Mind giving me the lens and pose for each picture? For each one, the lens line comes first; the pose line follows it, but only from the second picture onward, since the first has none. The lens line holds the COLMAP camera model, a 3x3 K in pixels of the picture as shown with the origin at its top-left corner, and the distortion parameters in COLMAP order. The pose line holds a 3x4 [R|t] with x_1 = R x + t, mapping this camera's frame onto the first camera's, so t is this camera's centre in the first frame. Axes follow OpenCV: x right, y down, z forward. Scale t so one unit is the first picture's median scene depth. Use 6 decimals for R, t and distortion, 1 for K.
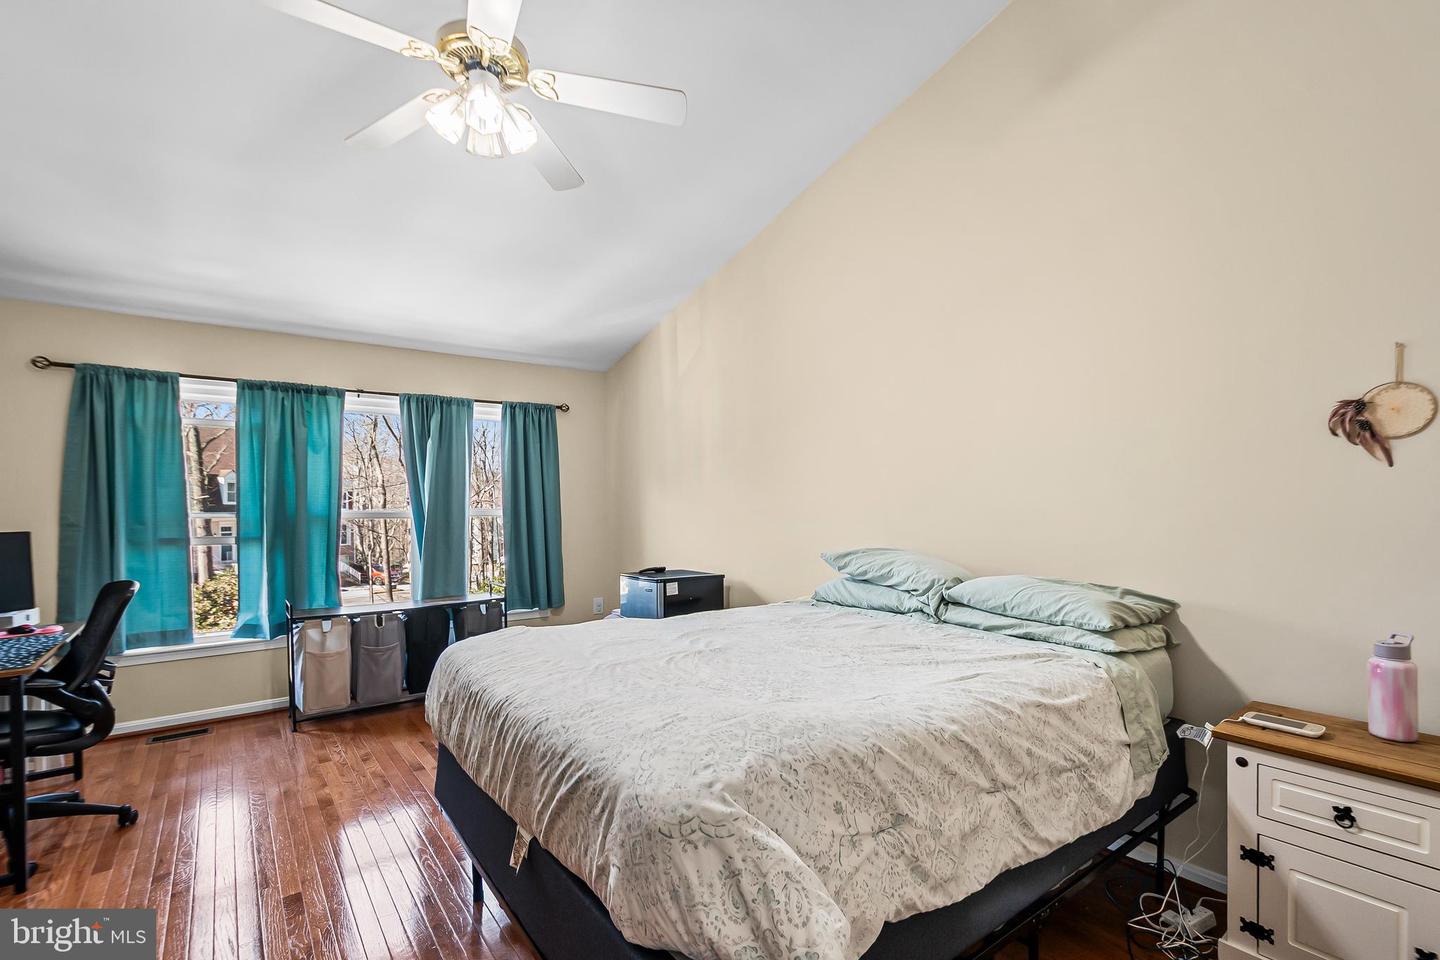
lens RADIAL K [[656.4, 0, 723.4], [0, 656.4, 509.7], [0, 0, 1]] dist [0.004316, 0.000365]
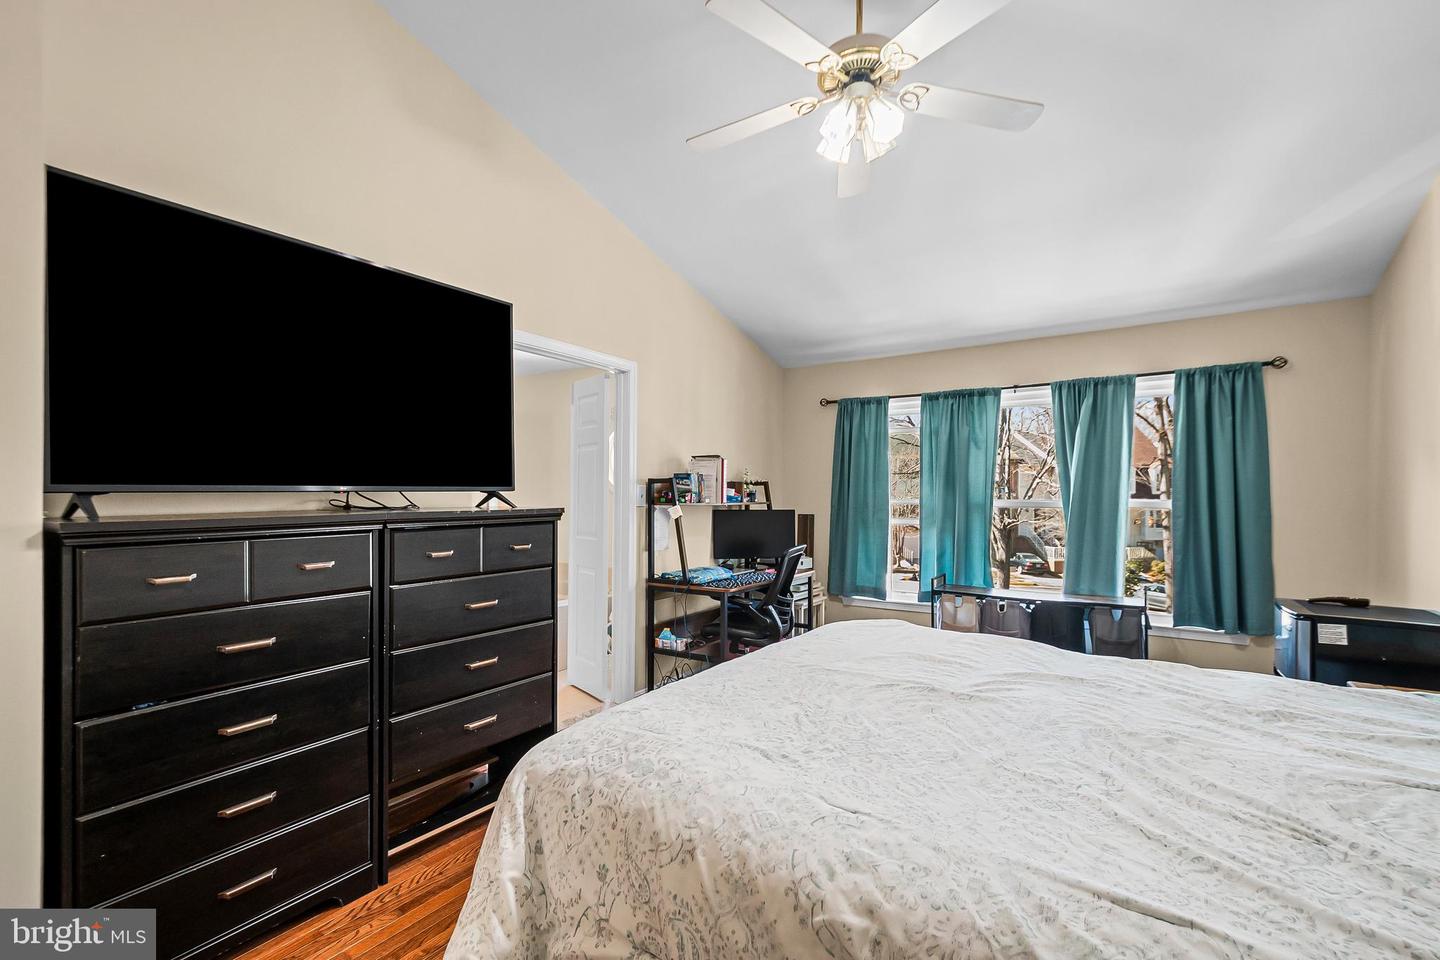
lens RADIAL K [[640.3, 0, 741.1], [0, 640.3, 487.9], [0, 0, 1]] dist [0.003752, 0.000770]
pose [[0.345922, -0.002899, -0.938259, 0.292677], [-0.013106, 0.999883, -0.007922, -0.004642], [0.938172, 0.015037, 0.345843, 0.264497]]
